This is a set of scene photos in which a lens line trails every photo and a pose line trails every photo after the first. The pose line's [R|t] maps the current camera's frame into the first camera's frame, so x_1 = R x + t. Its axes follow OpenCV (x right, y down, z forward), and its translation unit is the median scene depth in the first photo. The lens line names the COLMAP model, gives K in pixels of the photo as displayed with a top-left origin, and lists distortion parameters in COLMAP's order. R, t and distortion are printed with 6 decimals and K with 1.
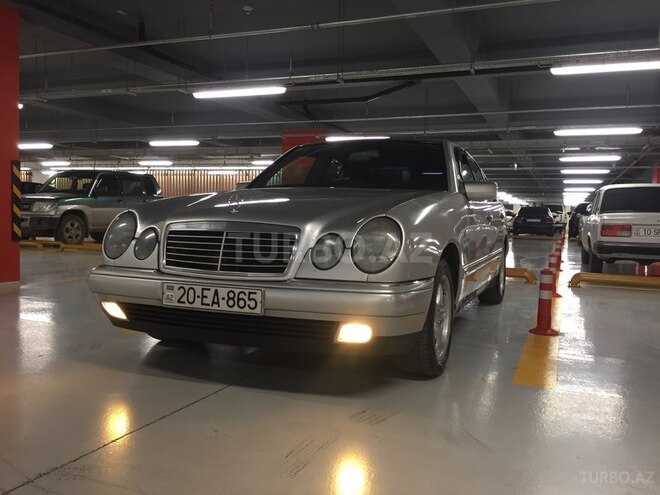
lens RADIAL K [[583.7, 0, 330.7], [0, 583.7, 247.6], [0, 0, 1]] dist [0.072055, -0.084642]
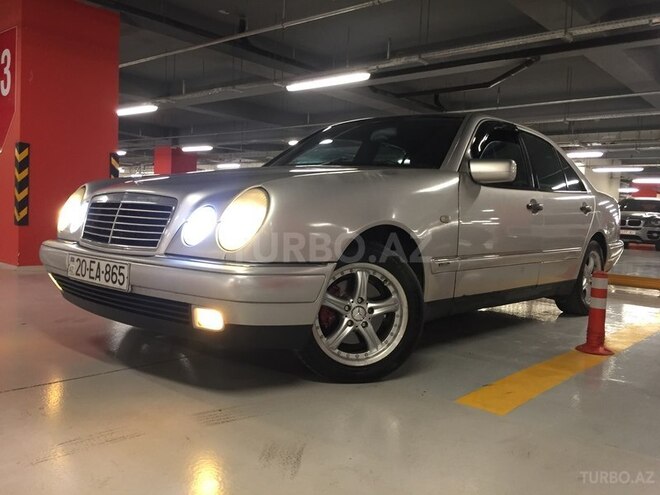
lens RADIAL K [[583.7, 0, 319.1], [0, 583.7, 243.5], [0, 0, 1]] dist [0.072055, -0.084642]
pose [[0.938347, 0.037848, -0.343616, 0.286024], [-0.043262, 0.999031, -0.008101, 0.020355], [0.342976, 0.022467, 0.939075, 0.137634]]
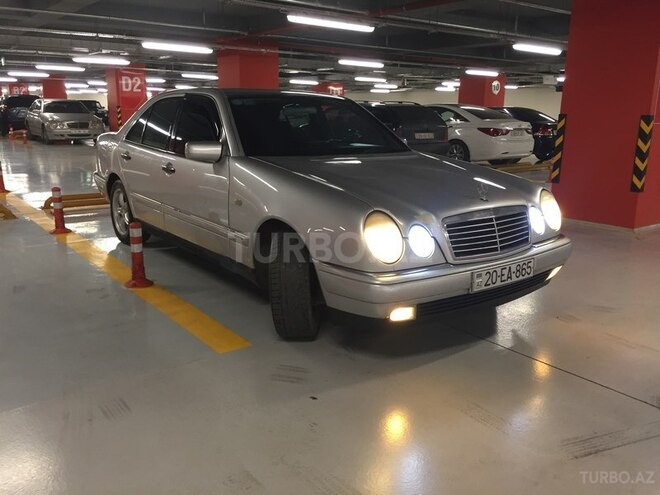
lens RADIAL K [[583.7, 0, 324.9], [0, 583.7, 253.1], [0, 0, 1]] dist [0.072055, -0.084642]
pose [[0.502819, -0.224066, 0.834846, -0.853021], [0.045316, 0.971324, 0.233402, -0.156543], [-0.863203, -0.079527, 0.498554, 0.445788]]
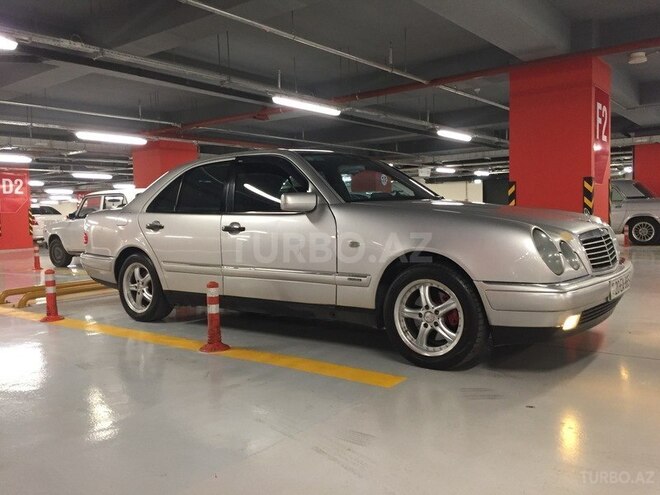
lens RADIAL K [[583.7, 0, 327.4], [0, 583.7, 249.8], [0, 0, 1]] dist [0.072055, -0.084642]
pose [[0.262274, -0.093098, 0.960492, -1.022613], [0.087742, 0.993513, 0.072340, -0.092518], [-0.960996, 0.065302, 0.268742, 0.787294]]
